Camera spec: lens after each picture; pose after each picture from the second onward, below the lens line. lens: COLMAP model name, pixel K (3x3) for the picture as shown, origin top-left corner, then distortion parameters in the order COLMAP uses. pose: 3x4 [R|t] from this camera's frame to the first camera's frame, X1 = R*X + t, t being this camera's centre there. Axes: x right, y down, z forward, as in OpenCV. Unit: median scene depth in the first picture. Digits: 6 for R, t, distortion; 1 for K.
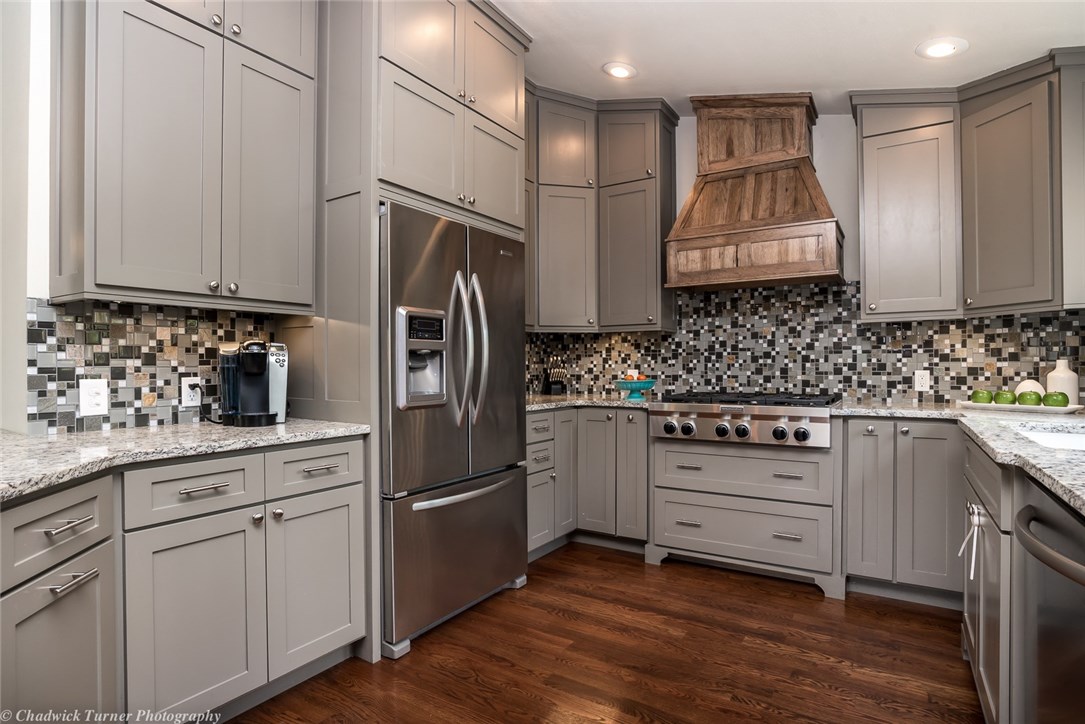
lens RADIAL K [[552.2, 0, 548.1], [0, 552.2, 362.6], [0, 0, 1]] dist [-0.050474, 0.022615]
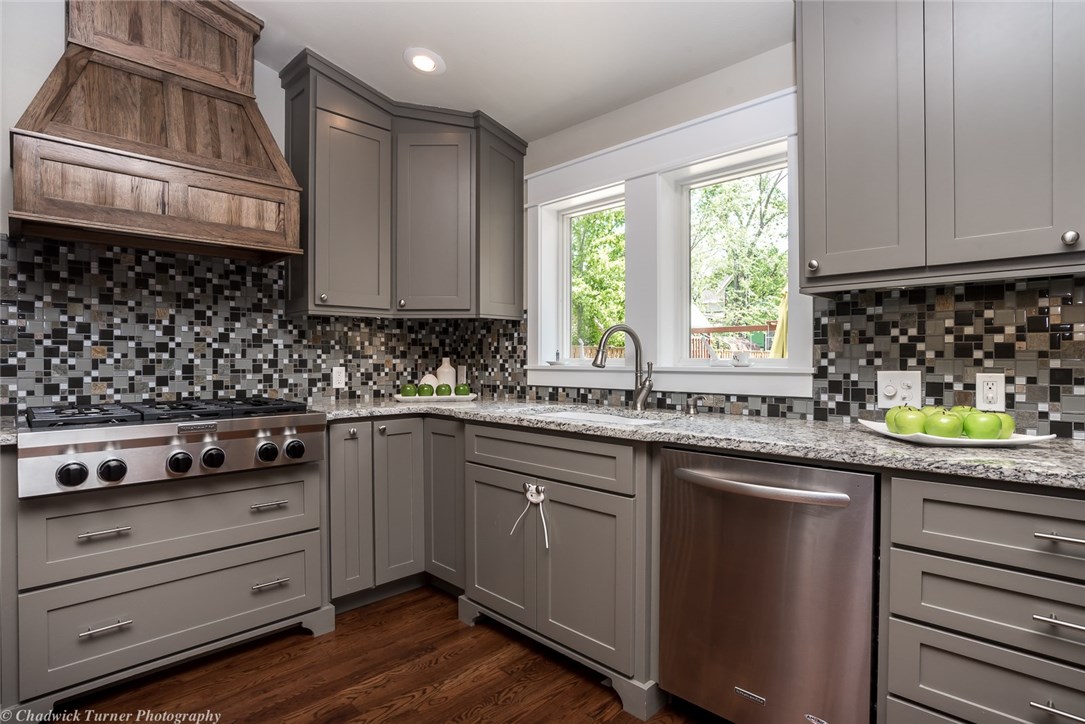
lens RADIAL K [[552.2, 0, 548.1], [0, 552.2, 362.6], [0, 0, 1]] dist [-0.050474, 0.022615]
pose [[0.219594, -0.000193, 0.975591, -0.186160], [-0.005537, 0.999984, 0.001444, 0.002548], [-0.975576, -0.005719, 0.219589, 0.380262]]
